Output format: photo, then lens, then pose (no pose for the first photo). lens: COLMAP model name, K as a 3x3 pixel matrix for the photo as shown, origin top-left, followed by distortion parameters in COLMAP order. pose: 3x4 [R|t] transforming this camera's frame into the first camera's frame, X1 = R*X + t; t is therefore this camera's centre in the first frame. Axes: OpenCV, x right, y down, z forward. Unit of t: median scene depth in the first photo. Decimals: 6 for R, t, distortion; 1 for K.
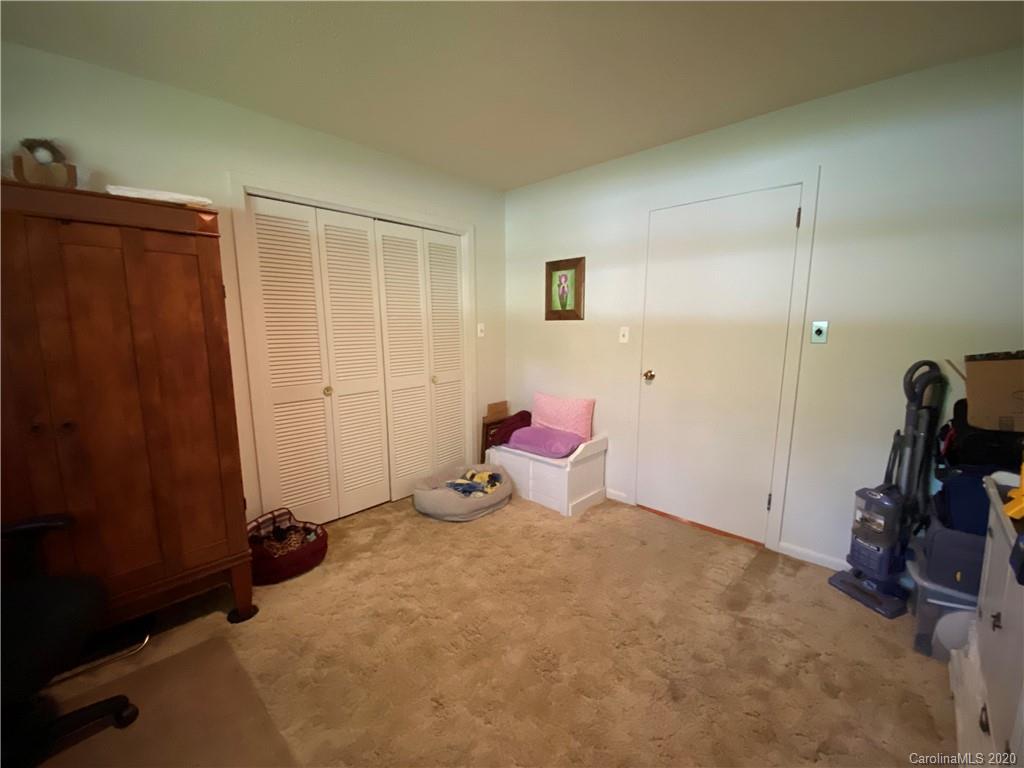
lens RADIAL K [[414.6, 0, 509.2], [0, 414.6, 385.3], [0, 0, 1]] dist [0.035220, -0.026101]
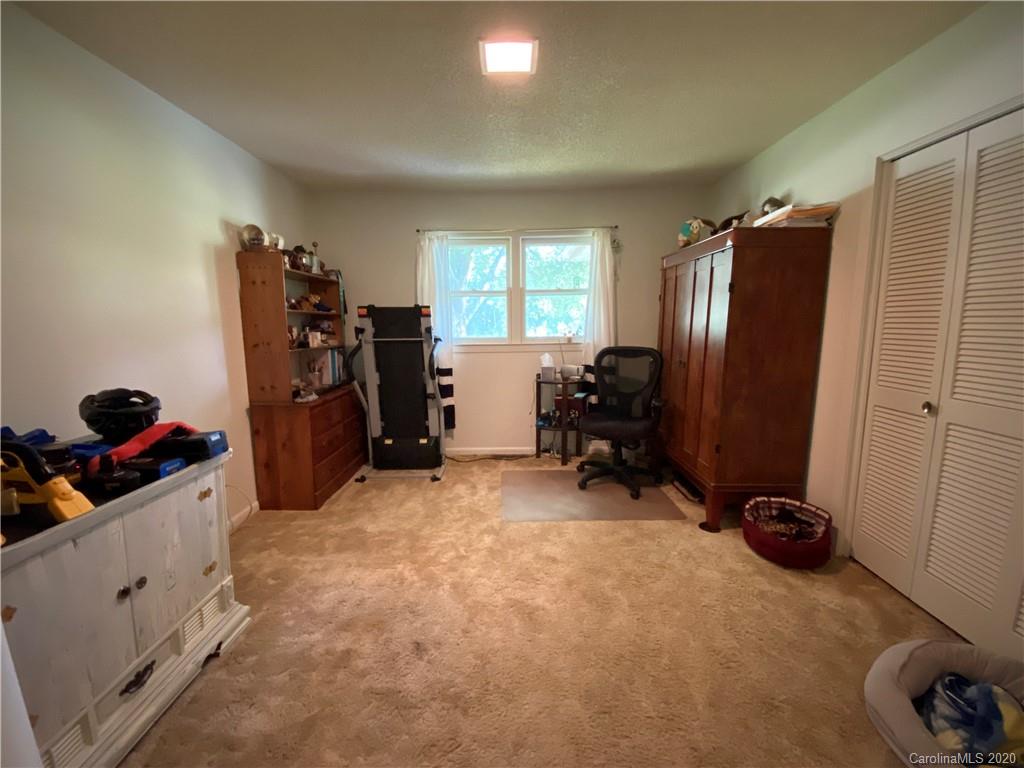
lens RADIAL K [[414.6, 0, 509.2], [0, 414.6, 385.3], [0, 0, 1]] dist [0.035220, -0.026101]
pose [[-0.726564, 0.120820, -0.676393, 0.597745], [-0.085487, 0.960874, 0.263464, -0.170657], [0.681760, 0.249246, -0.687807, 1.182237]]
